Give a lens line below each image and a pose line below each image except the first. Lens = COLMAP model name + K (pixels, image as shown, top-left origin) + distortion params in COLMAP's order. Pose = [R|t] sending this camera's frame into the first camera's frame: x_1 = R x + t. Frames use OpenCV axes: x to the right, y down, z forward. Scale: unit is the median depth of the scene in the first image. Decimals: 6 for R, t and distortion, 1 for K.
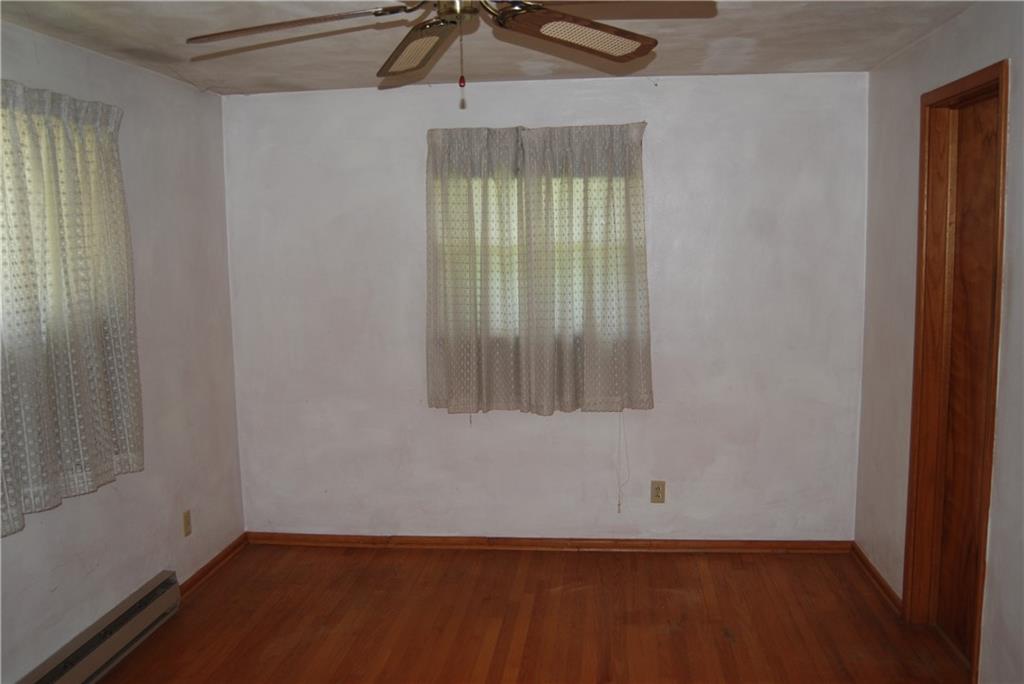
lens RADIAL K [[903.2, 0, 512.0], [0, 903.2, 342.0], [0, 0, 1]] dist [-0.069413, 0.021775]
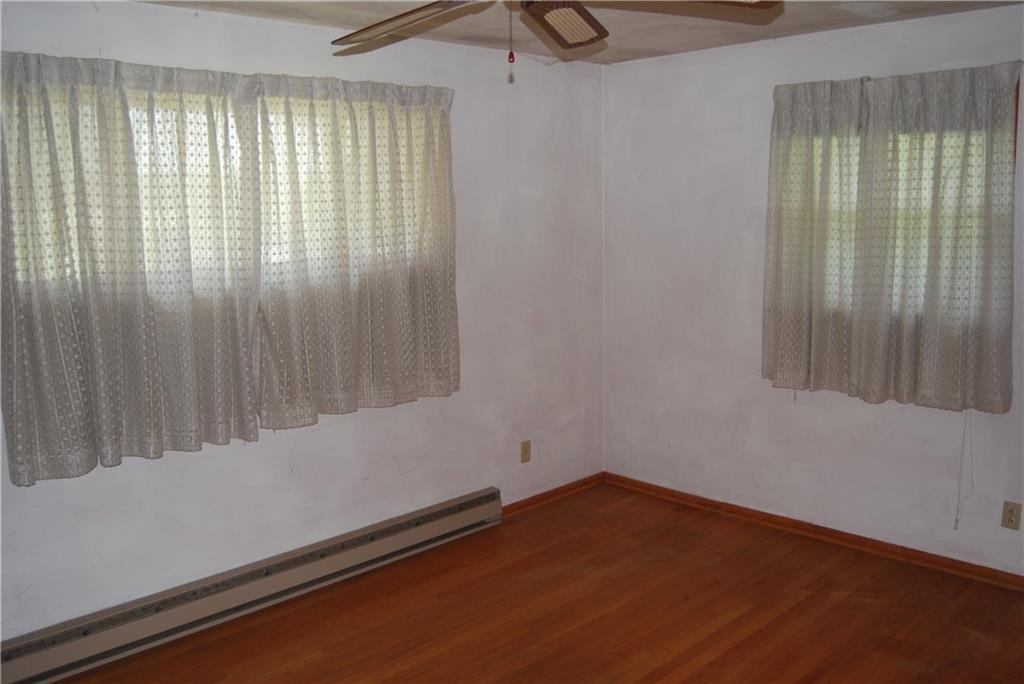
lens RADIAL K [[903.2, 0, 512.0], [0, 903.2, 342.0], [0, 0, 1]] dist [-0.069413, 0.021775]
pose [[0.774954, 0.103350, -0.623510, 0.307864], [-0.072066, 0.994555, 0.075283, -0.019452], [0.627896, -0.013407, 0.778182, 0.091933]]
